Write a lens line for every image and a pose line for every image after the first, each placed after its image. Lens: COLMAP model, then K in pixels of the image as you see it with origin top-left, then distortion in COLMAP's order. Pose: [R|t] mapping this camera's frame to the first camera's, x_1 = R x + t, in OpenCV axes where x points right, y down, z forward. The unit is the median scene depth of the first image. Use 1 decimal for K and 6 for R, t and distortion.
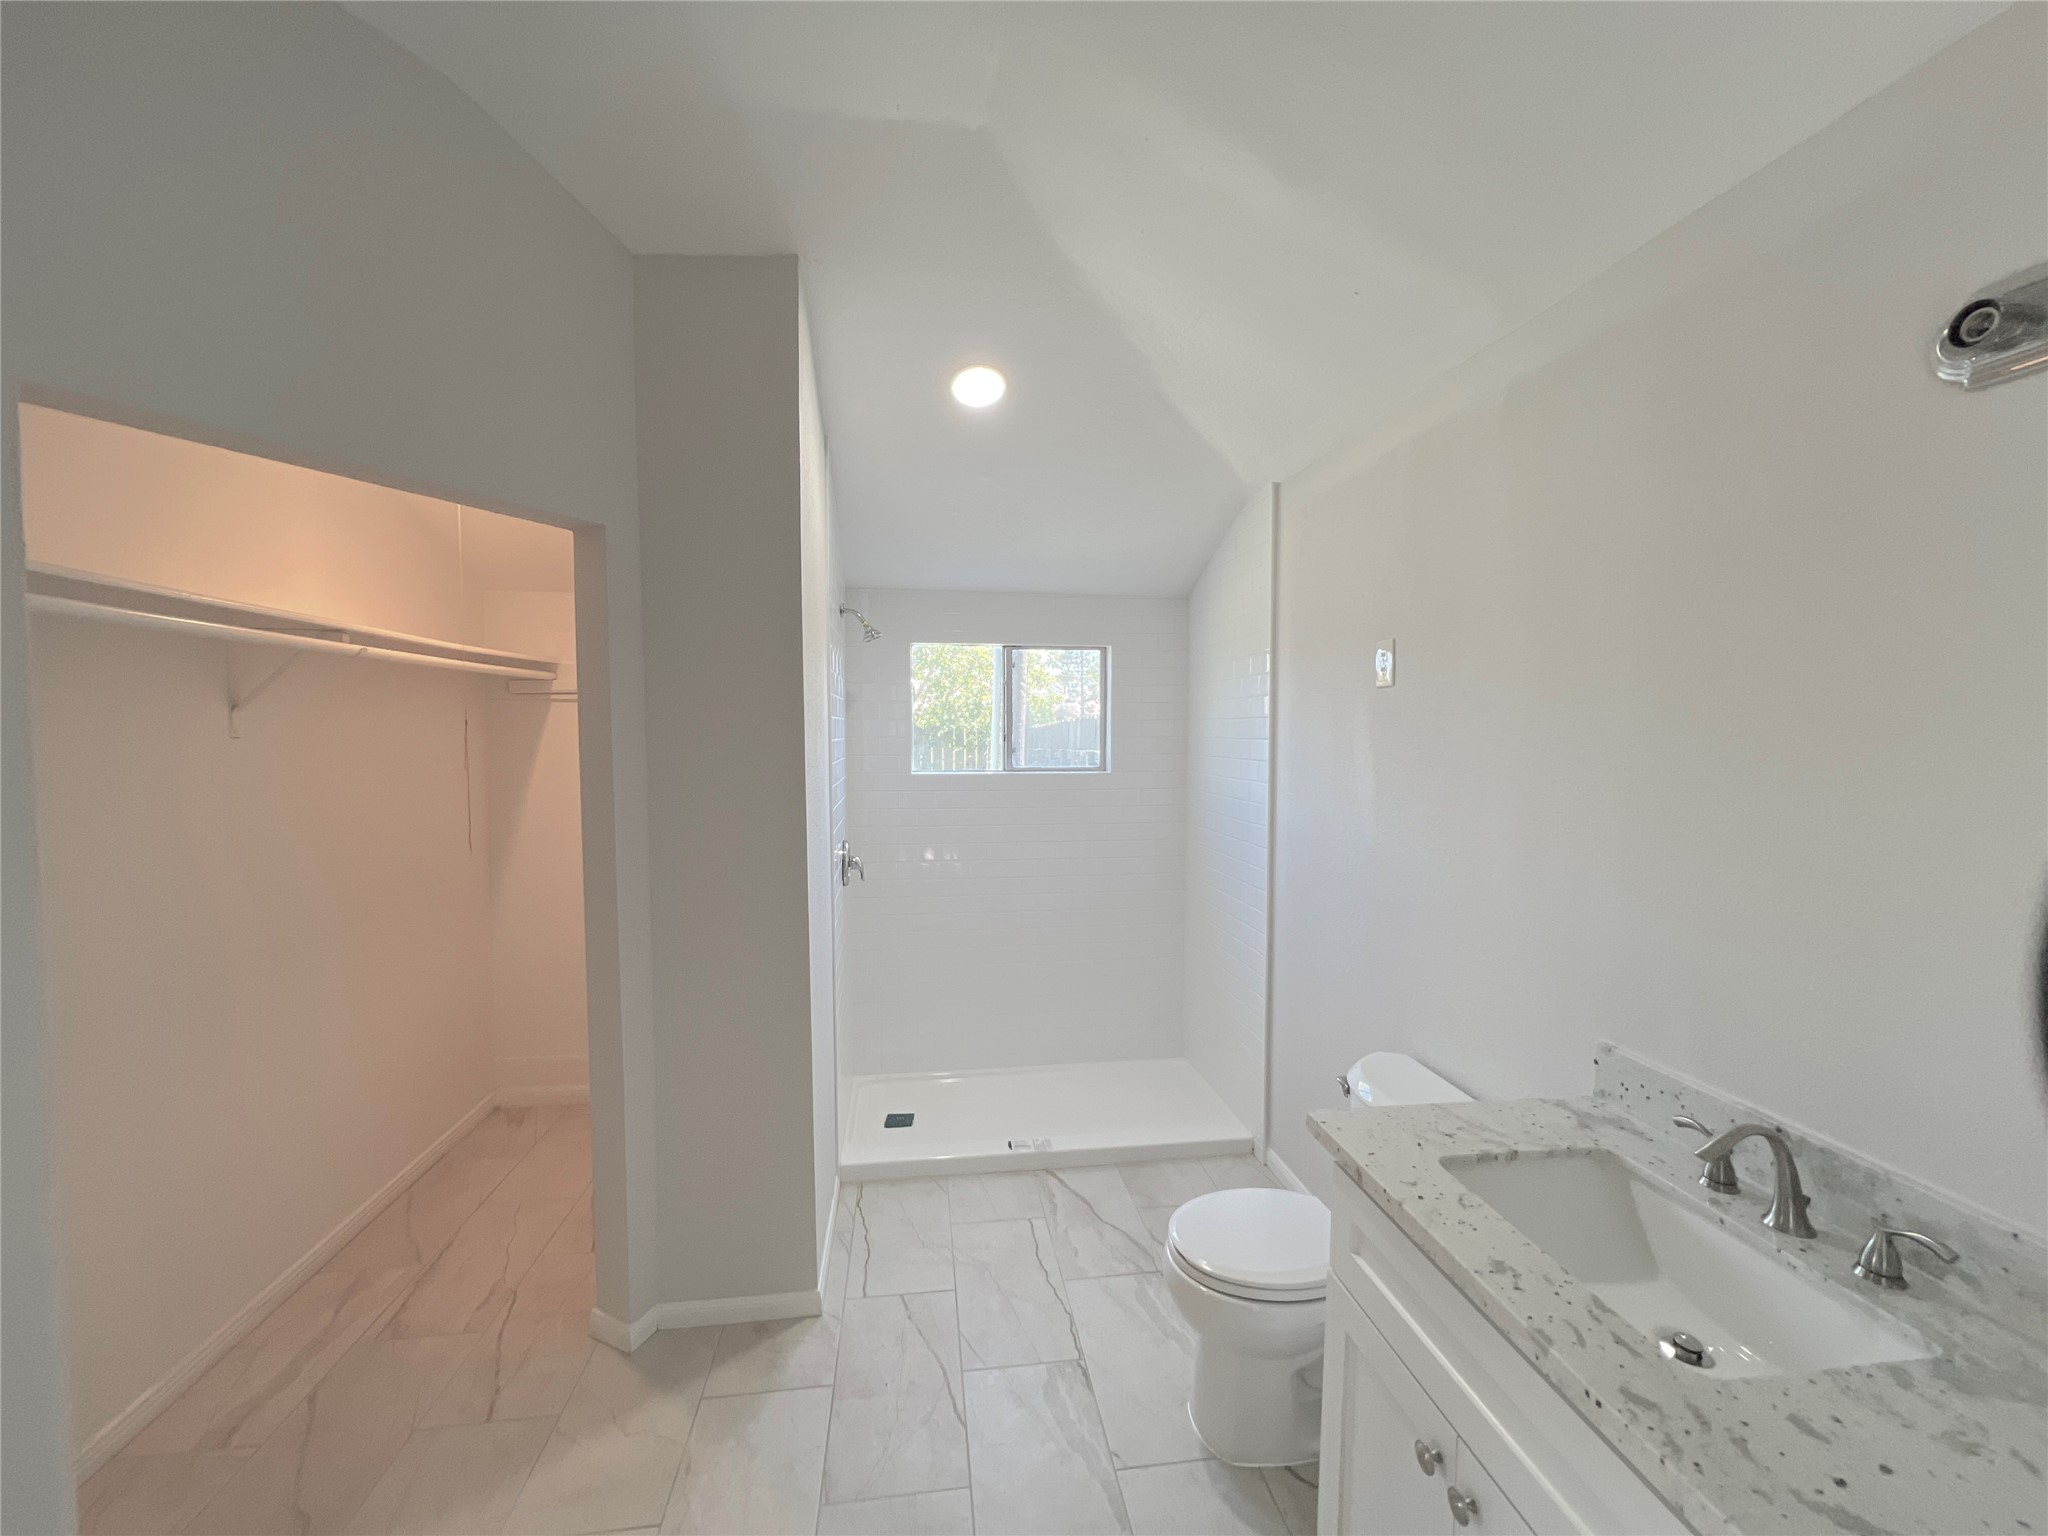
lens RADIAL K [[826.2, 0, 1020.5], [0, 826.2, 770.1], [0, 0, 1]] dist [-0.000410, 0.000240]
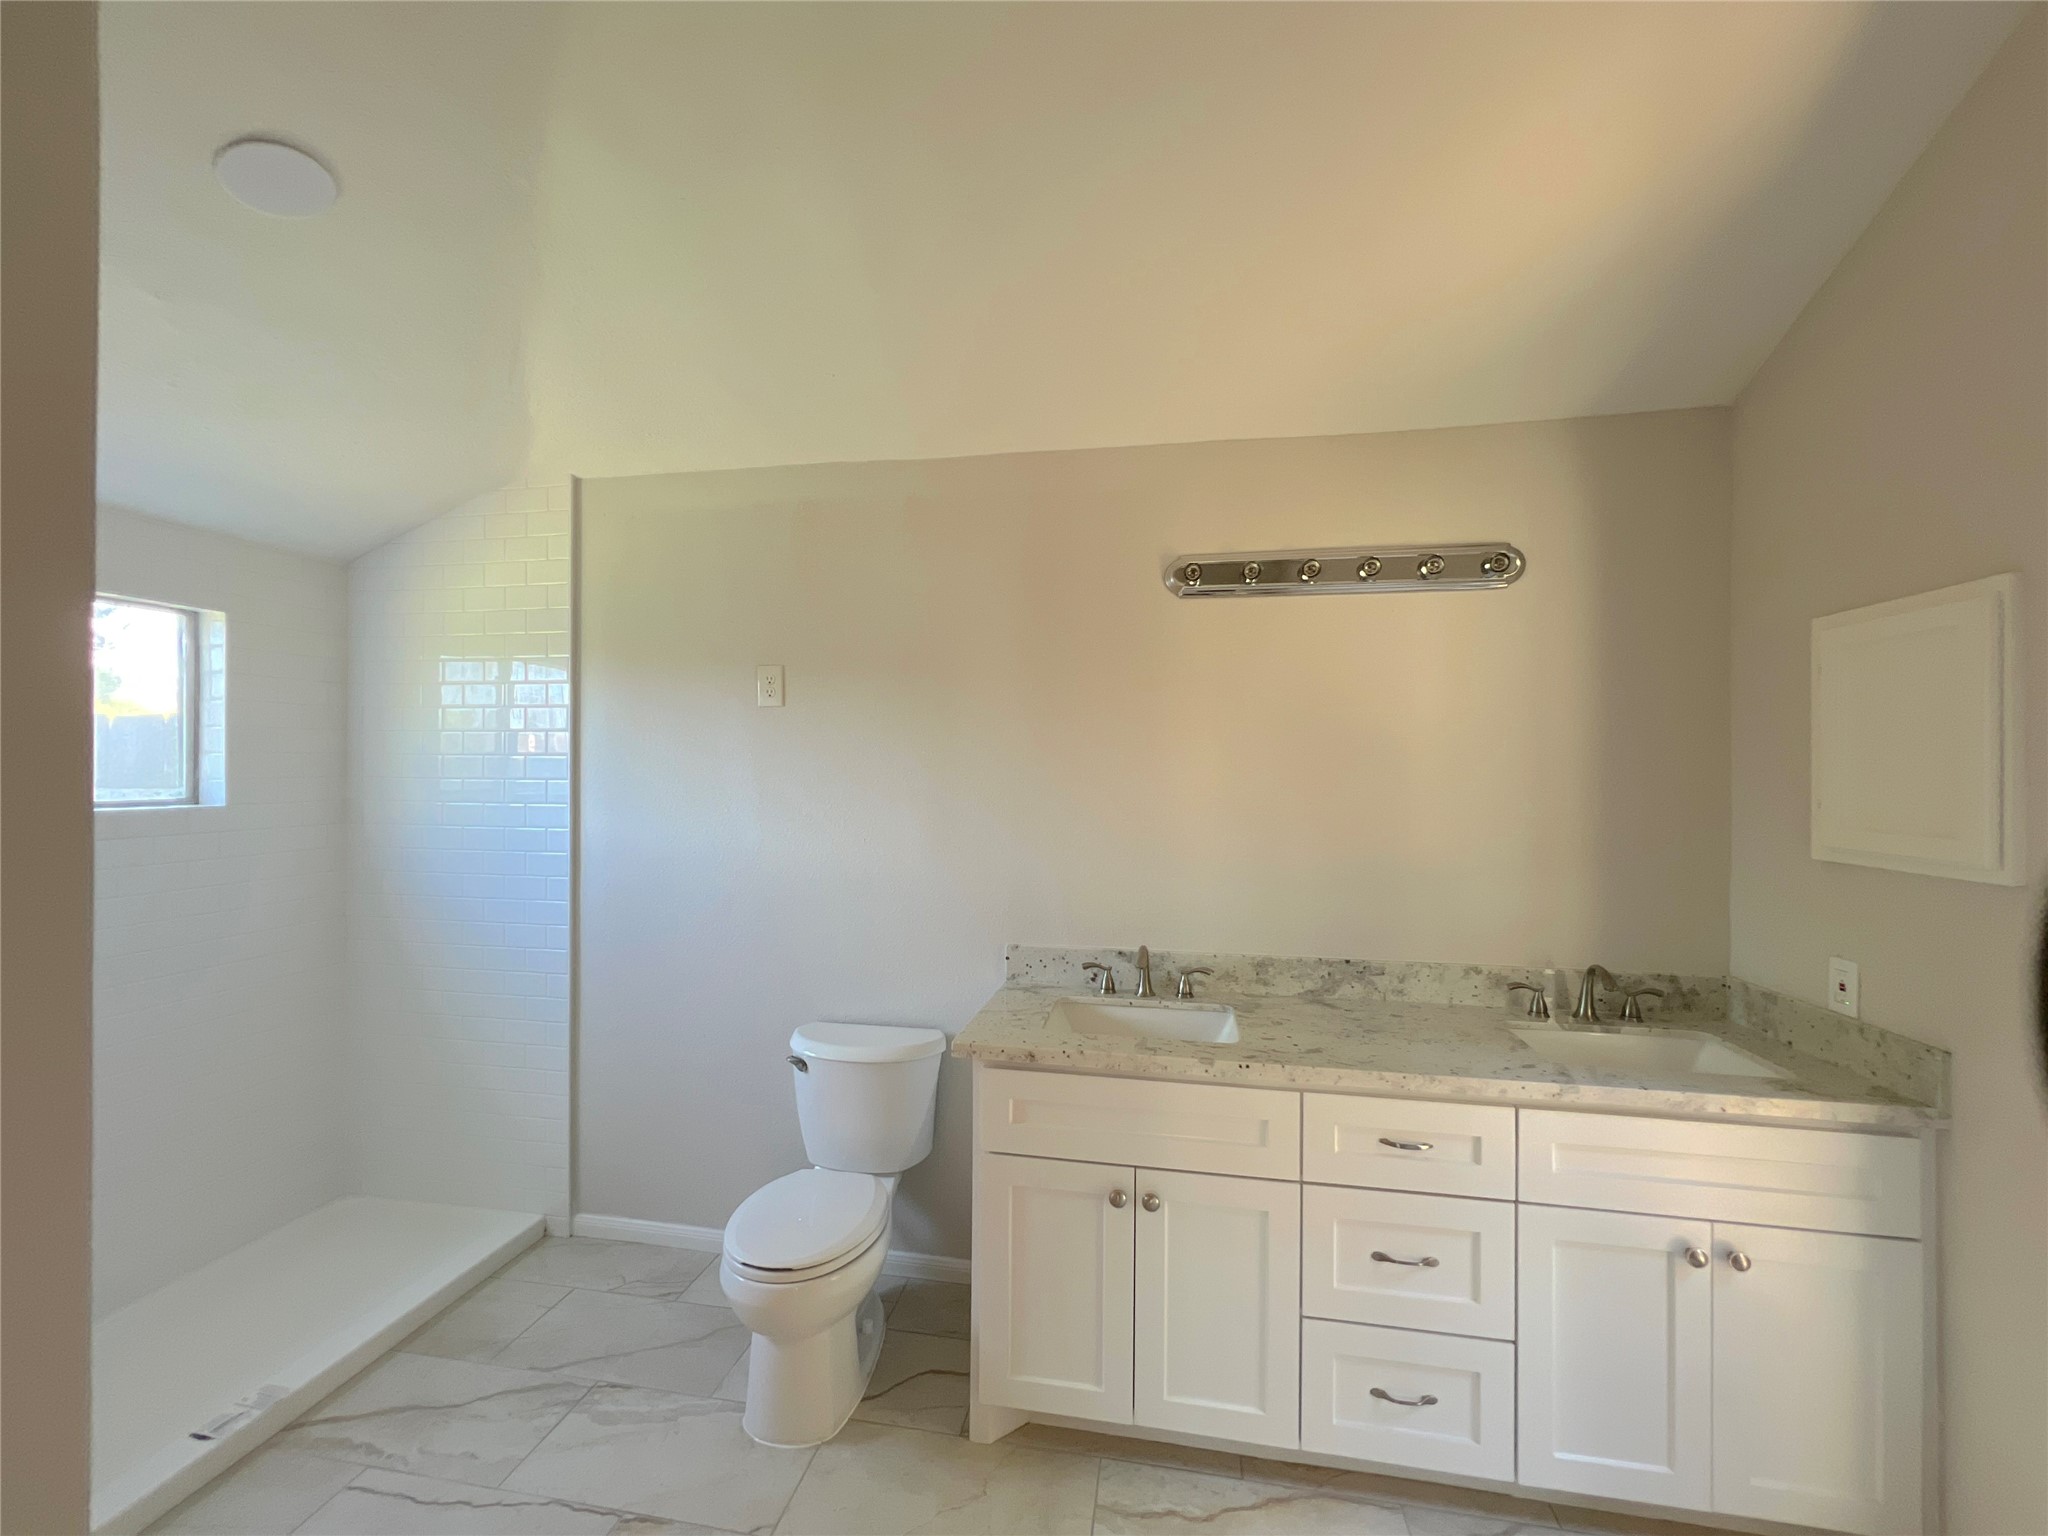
lens RADIAL K [[822.2, 0, 1027.2], [0, 822.2, 772.2], [0, 0, 1]] dist [-0.003665, 0.001223]
pose [[0.304833, 0.003254, 0.952400, -0.490835], [0.040637, 0.999039, -0.016420, 0.019099], [-0.951538, 0.043708, 0.304408, 0.305458]]
